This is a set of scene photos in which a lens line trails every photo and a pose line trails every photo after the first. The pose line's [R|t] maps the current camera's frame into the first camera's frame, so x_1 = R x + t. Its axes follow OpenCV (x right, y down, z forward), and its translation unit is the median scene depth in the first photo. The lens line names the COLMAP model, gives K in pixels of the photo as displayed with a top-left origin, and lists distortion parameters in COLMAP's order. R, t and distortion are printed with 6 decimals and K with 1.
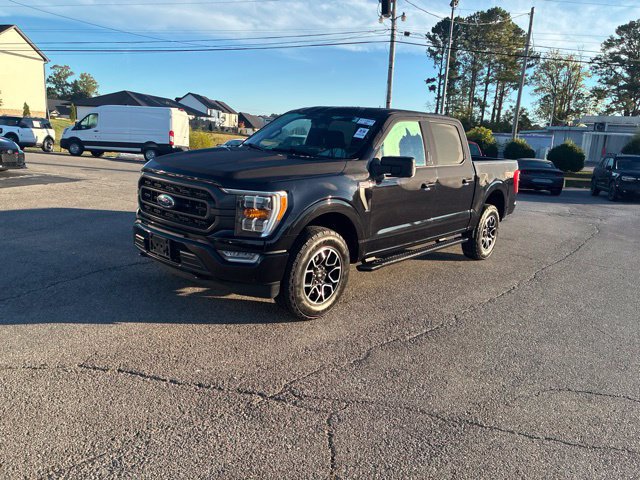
lens RADIAL K [[479.9, 0, 314.3], [0, 479.9, 237.4], [0, 0, 1]] dist [0.059766, -0.080824]
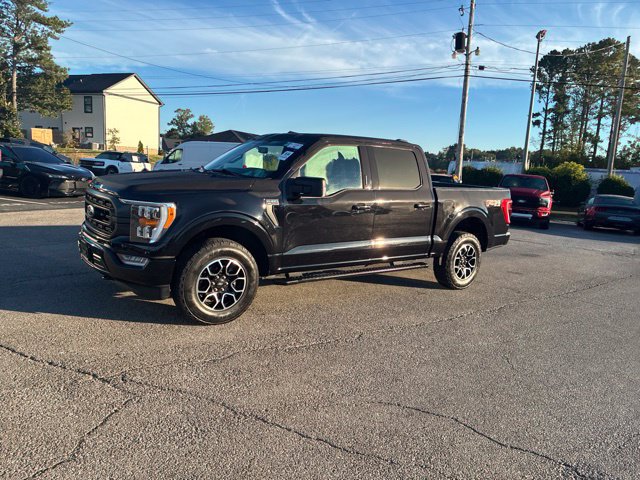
lens RADIAL K [[479.9, 0, 314.3], [0, 479.9, 237.4], [0, 0, 1]] dist [0.059766, -0.080824]
pose [[0.977779, 0.034211, -0.206830, 0.074361], [-0.049326, 0.996440, -0.068367, 0.006582], [0.203755, 0.077050, 0.975985, -0.003405]]
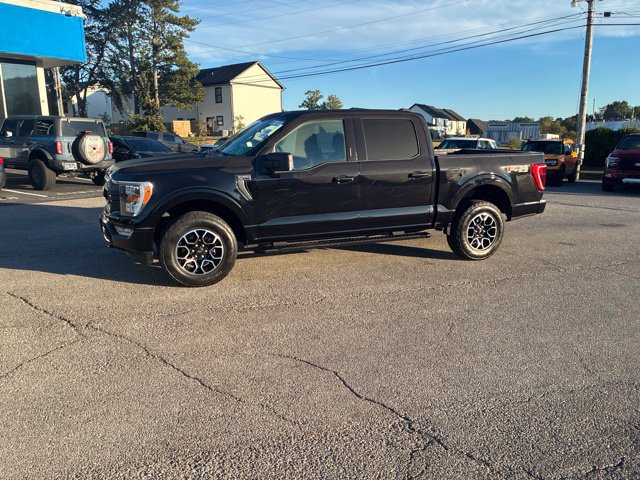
lens RADIAL K [[479.9, 0, 317.6], [0, 479.9, 240.1], [0, 0, 1]] dist [0.050162, -0.064186]
pose [[0.887733, 0.038431, -0.458751, 0.143115], [-0.044599, 0.999002, -0.002615, 0.006729], [0.458193, 0.022782, 0.888561, 0.007411]]
